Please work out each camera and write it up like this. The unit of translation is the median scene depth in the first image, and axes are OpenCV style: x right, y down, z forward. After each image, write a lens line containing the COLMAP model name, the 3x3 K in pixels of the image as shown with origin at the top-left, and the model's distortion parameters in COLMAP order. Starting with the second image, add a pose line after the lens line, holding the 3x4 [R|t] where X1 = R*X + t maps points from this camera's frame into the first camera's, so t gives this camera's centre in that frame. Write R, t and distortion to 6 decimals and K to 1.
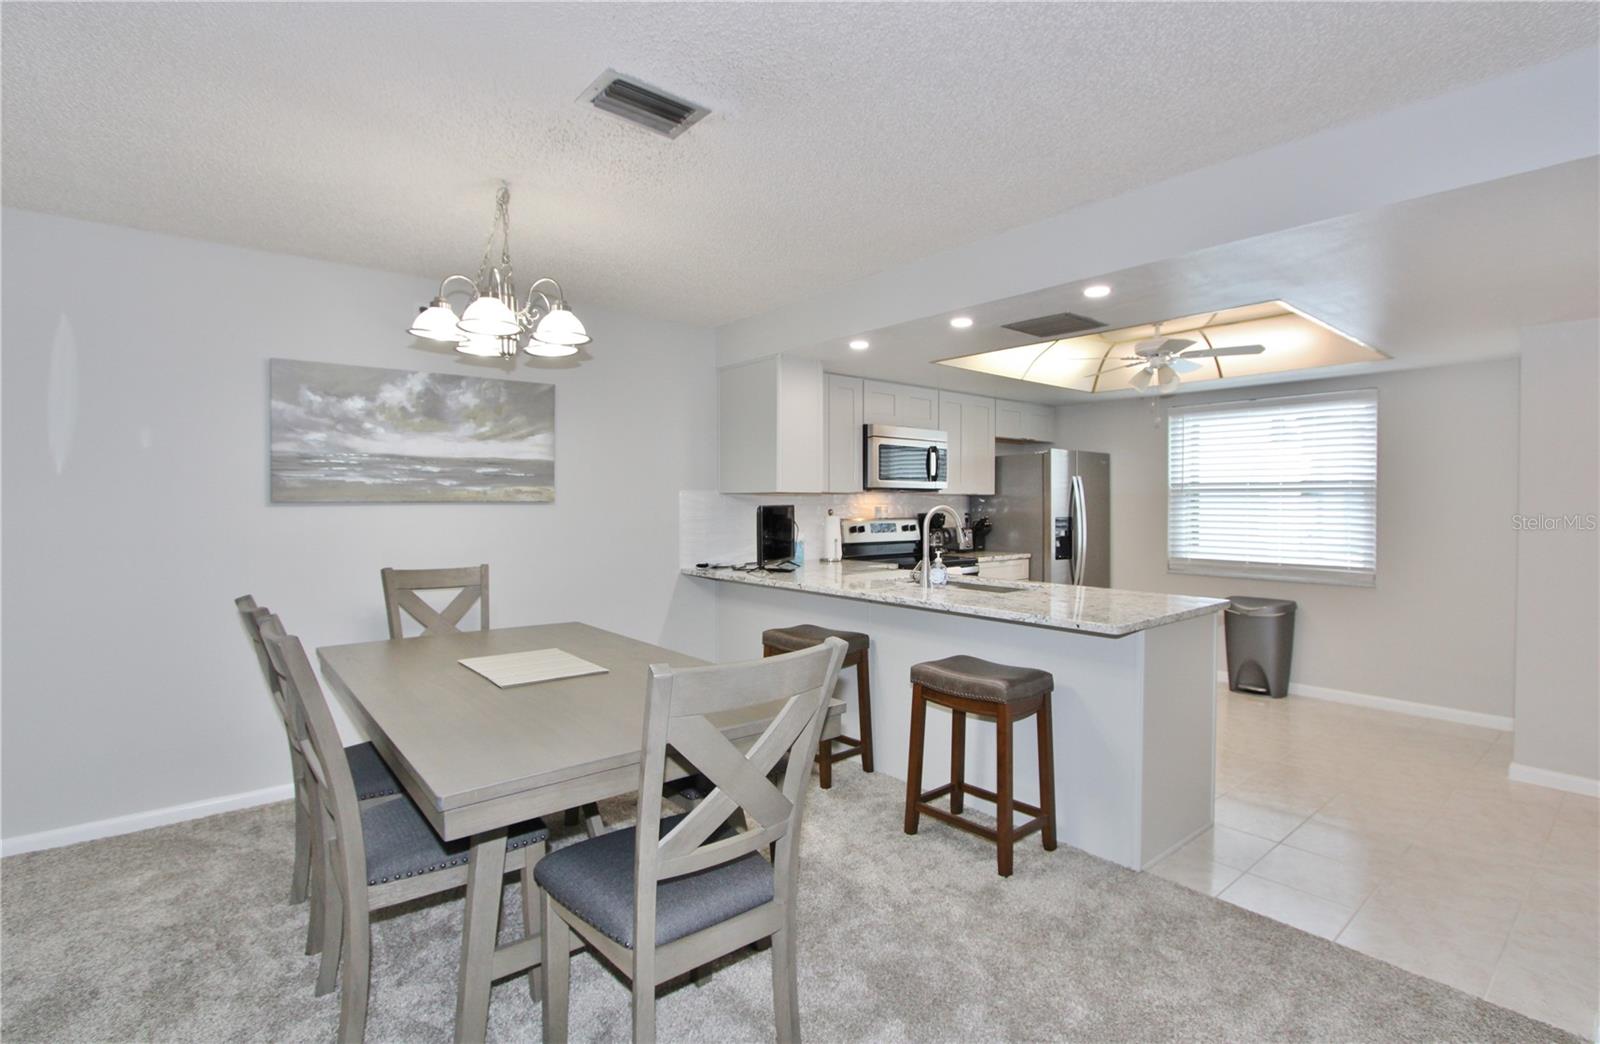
lens RADIAL K [[737.7, 0, 803.0], [0, 737.7, 512.1], [0, 0, 1]] dist [-0.003894, -0.000764]
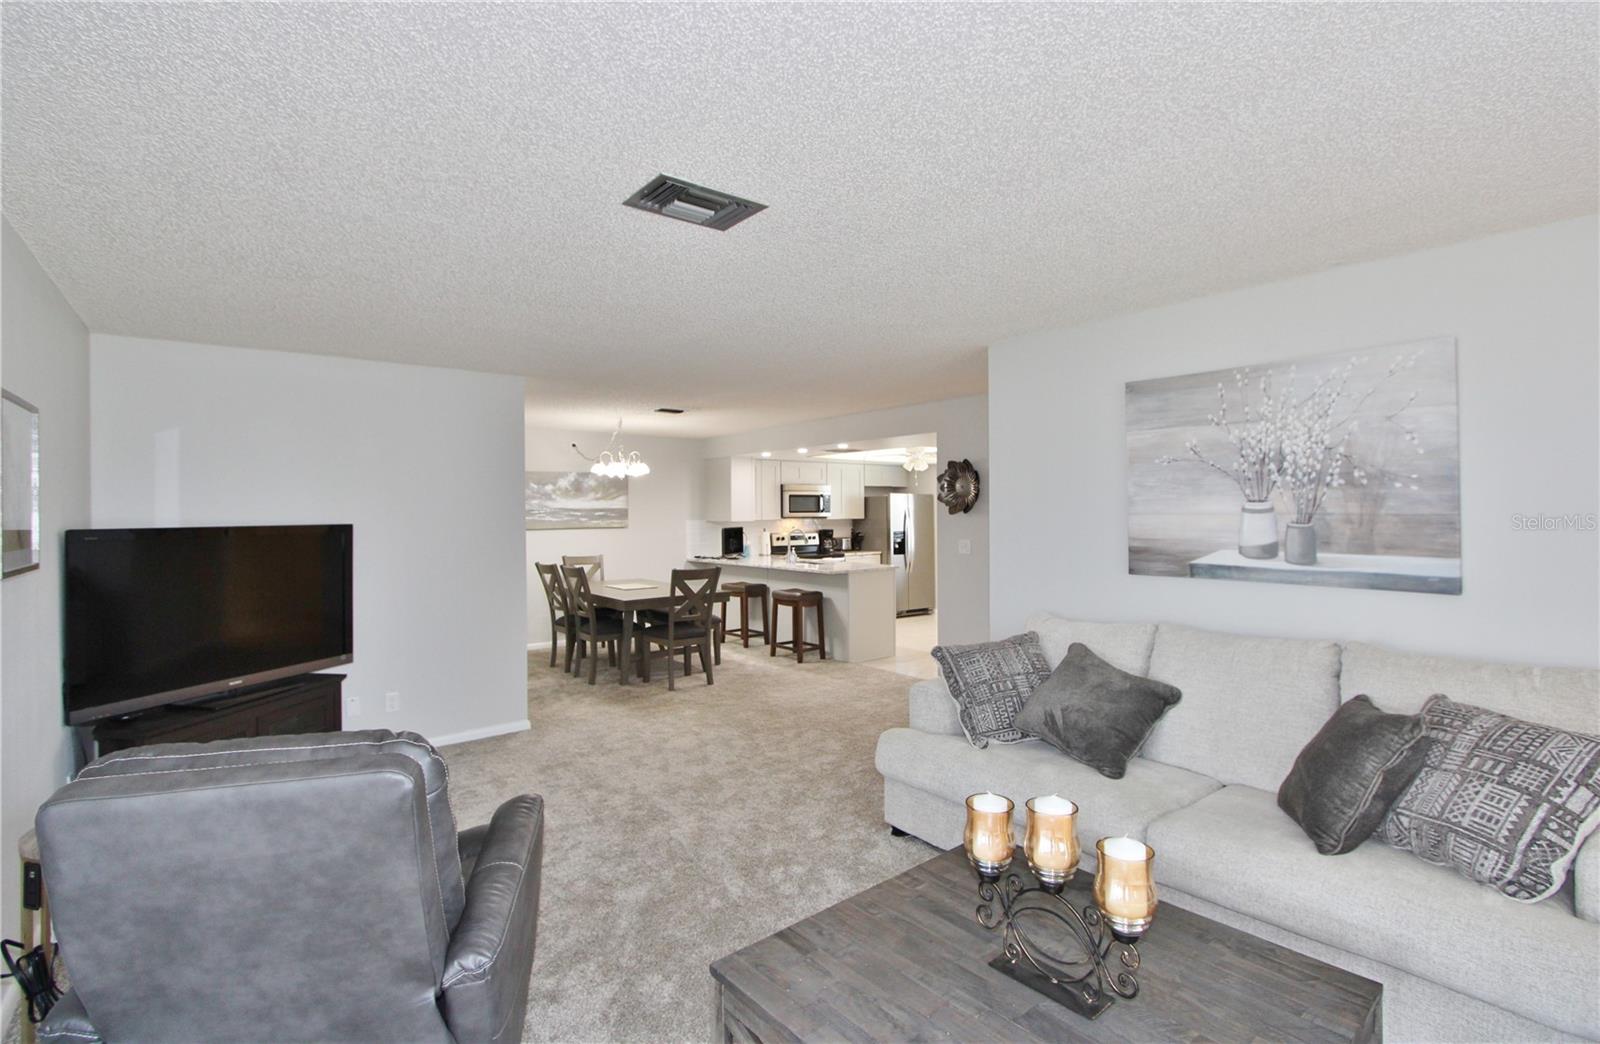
lens RADIAL K [[737.7, 0, 805.7], [0, 737.7, 518.2], [0, 0, 1]] dist [-0.003894, -0.000764]
pose [[0.999759, -0.005029, -0.021368, 0.247099], [0.004968, 0.999983, -0.002940, -0.031805], [0.021382, 0.002833, 0.999767, -1.225512]]
